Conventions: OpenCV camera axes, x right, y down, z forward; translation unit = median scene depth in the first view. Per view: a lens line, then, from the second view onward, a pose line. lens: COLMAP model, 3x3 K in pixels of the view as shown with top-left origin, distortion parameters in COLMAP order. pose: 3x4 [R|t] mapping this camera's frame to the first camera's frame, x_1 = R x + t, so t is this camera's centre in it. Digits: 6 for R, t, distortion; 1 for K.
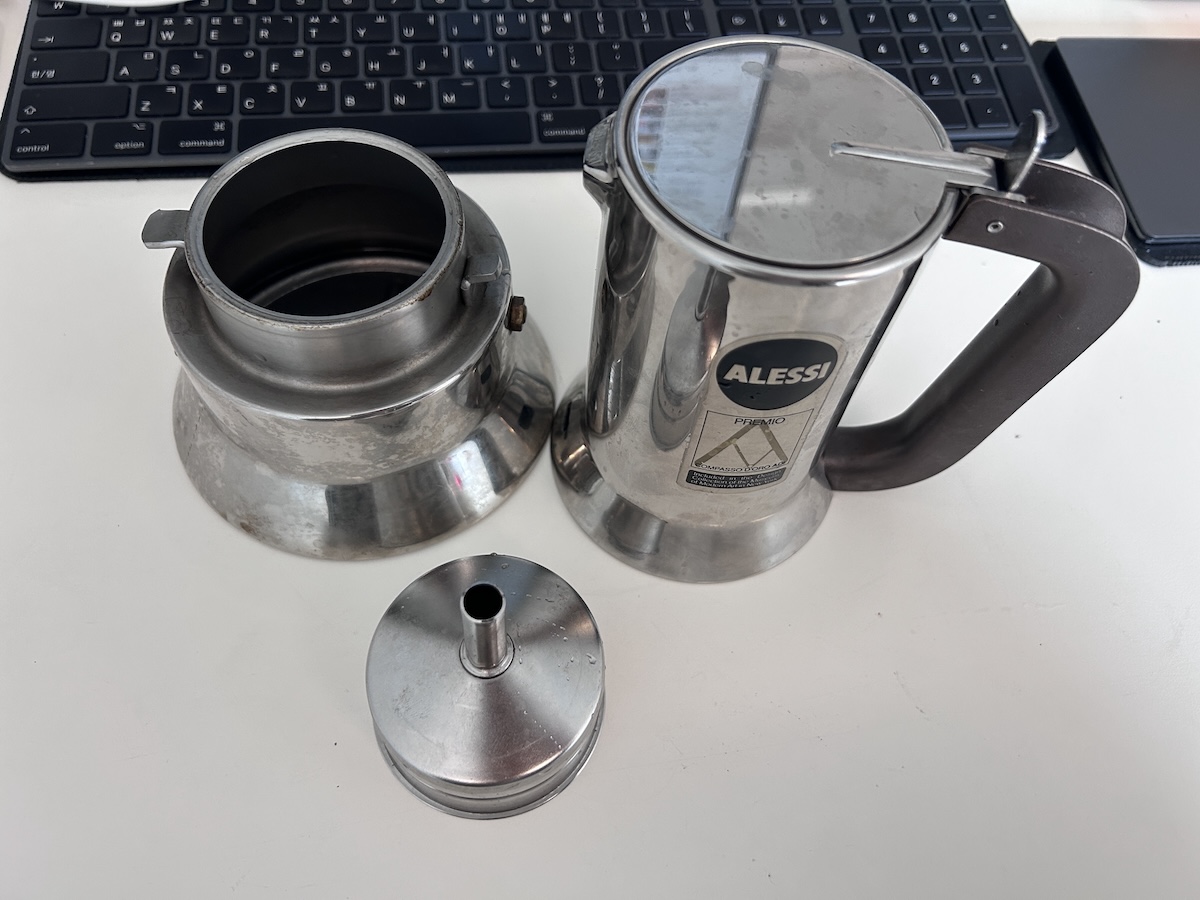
lens RADIAL K [[889.0, 0, 600.0], [0, 889.0, 450.0], [0, 0, 1]] dist [-0.001180, -0.001230]
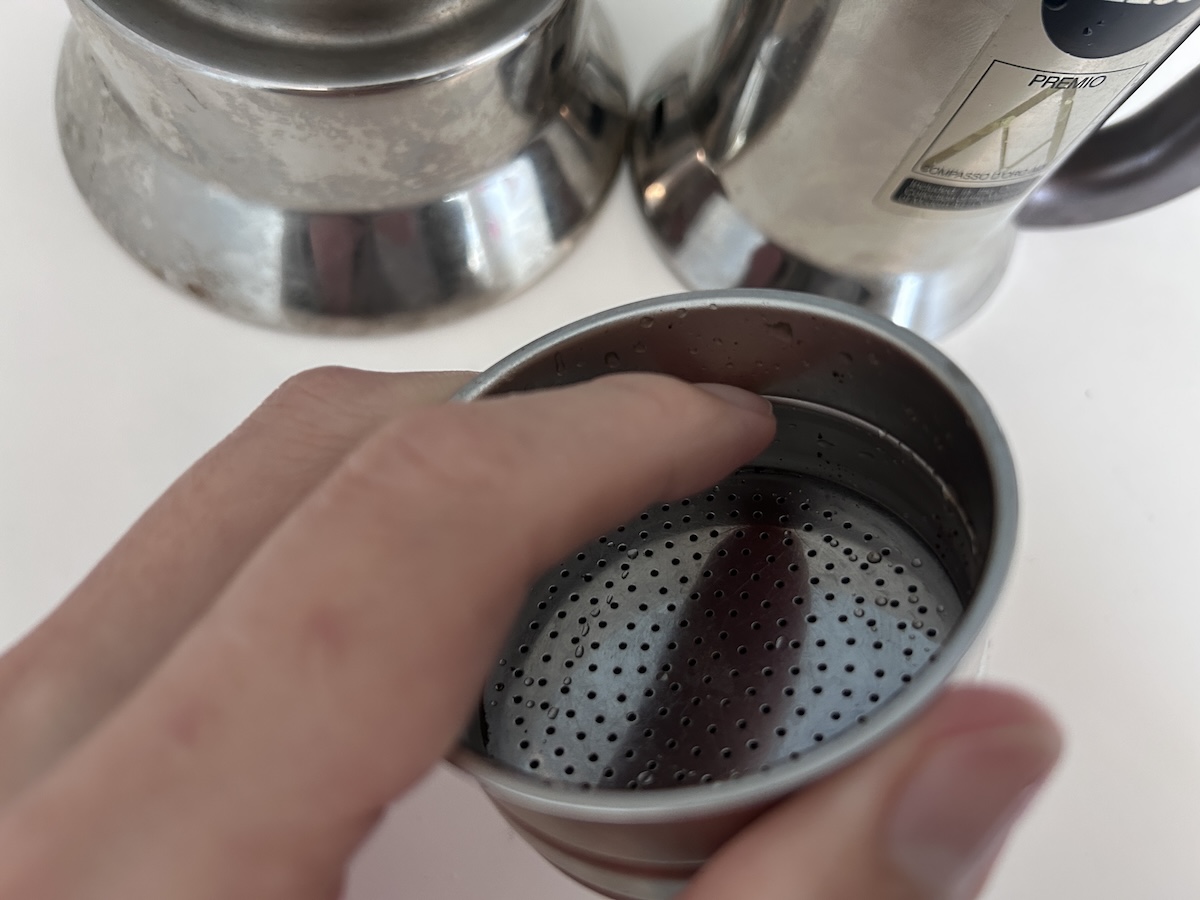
lens RADIAL K [[950.3, 0, 600.0], [0, 950.3, 450.0], [0, 0, 1]] dist [-0.002715, -0.033586]
pose [[0.996310, -0.032048, 0.079626, -0.172946], [0.014258, 0.976586, 0.214656, 0.060864], [-0.084641, -0.212728, 0.973439, 0.286928]]
